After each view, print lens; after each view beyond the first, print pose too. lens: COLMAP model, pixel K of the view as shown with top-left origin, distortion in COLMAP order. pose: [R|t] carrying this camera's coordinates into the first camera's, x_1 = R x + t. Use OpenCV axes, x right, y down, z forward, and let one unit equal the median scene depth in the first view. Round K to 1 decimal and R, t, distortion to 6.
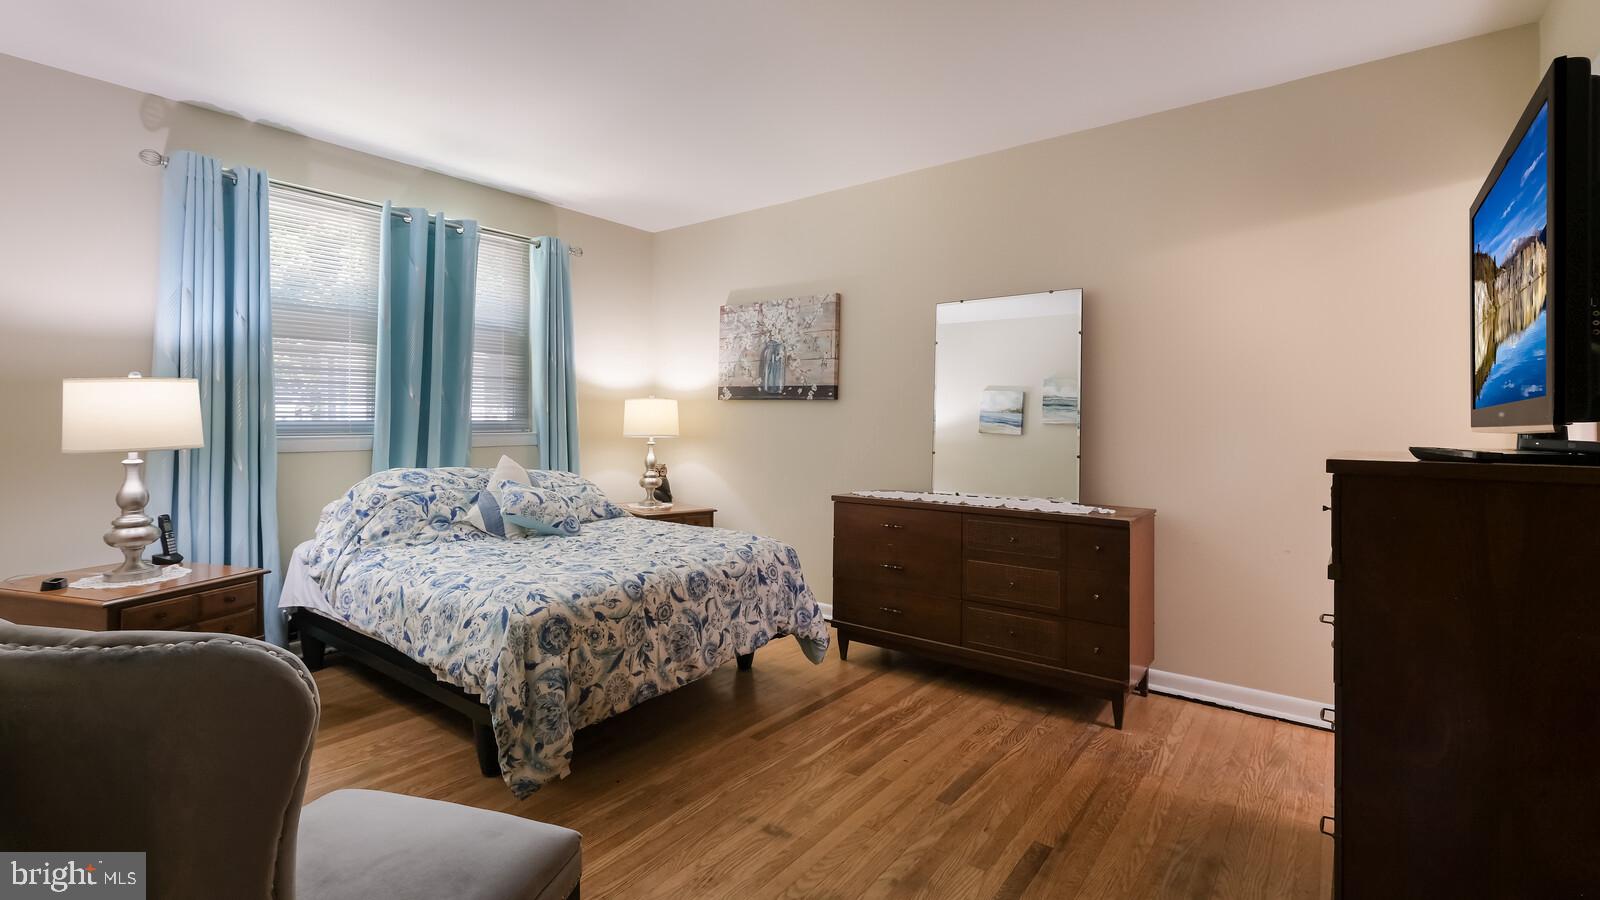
lens RADIAL K [[712.1, 0, 792.2], [0, 712.1, 412.2], [0, 0, 1]] dist [0.003316, 0.000244]
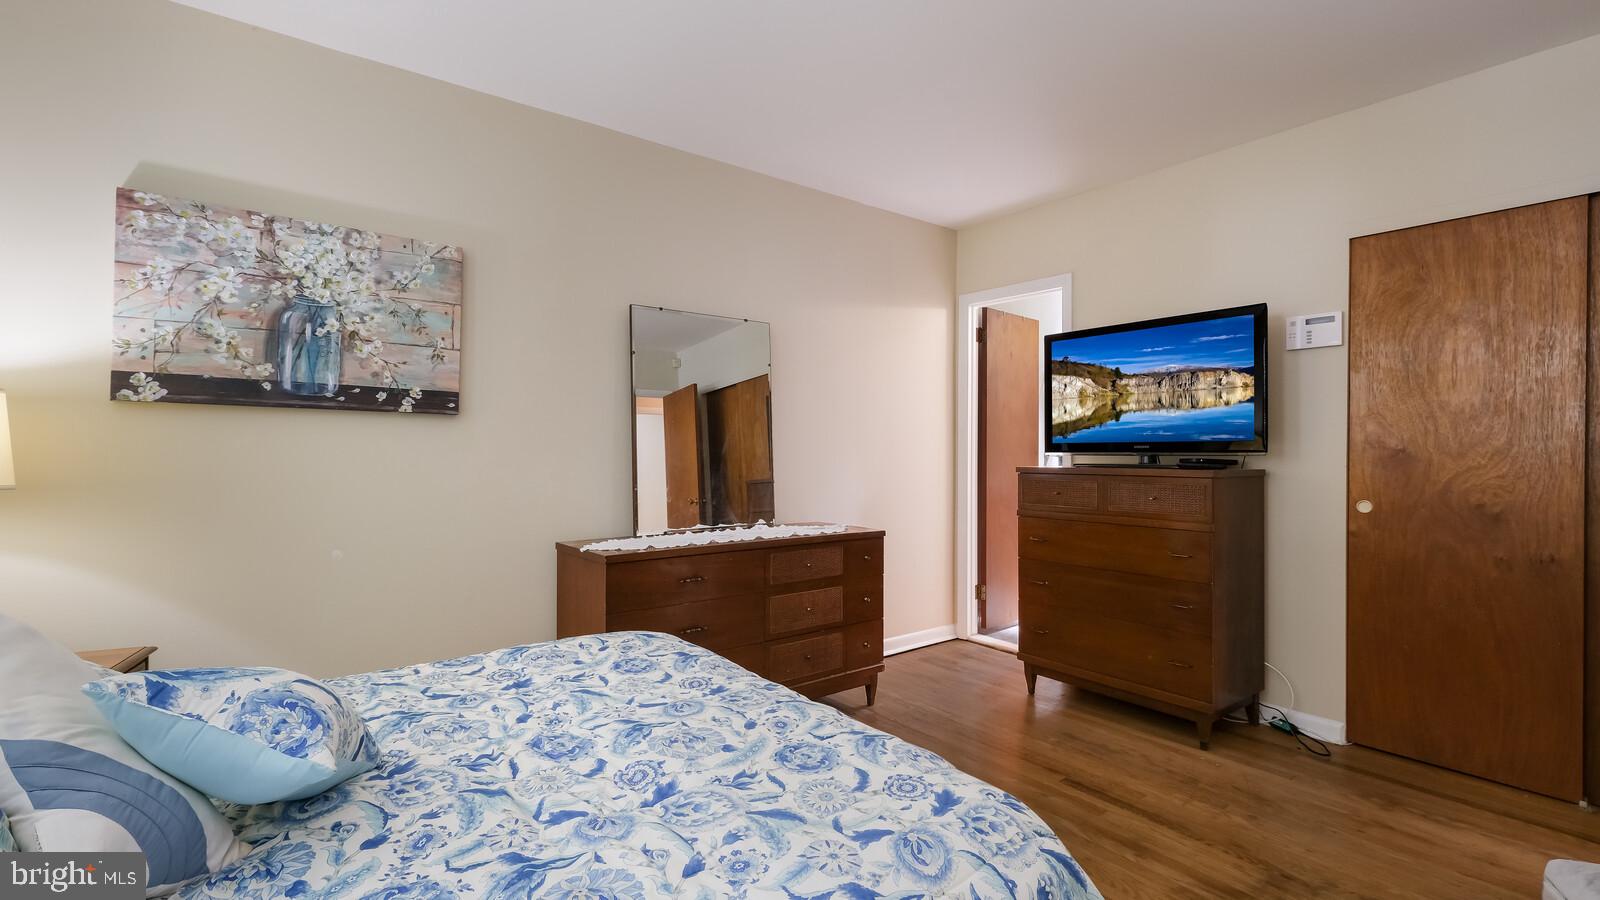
lens RADIAL K [[700.3, 0, 792.8], [0, 700.3, 448.6], [0, 0, 1]] dist [0.002358, -0.000158]
pose [[0.256226, -0.003678, 0.966610, -0.449243], [-0.013984, 0.999874, 0.007511, 0.003732], [-0.966516, -0.015441, 0.256143, 0.524246]]
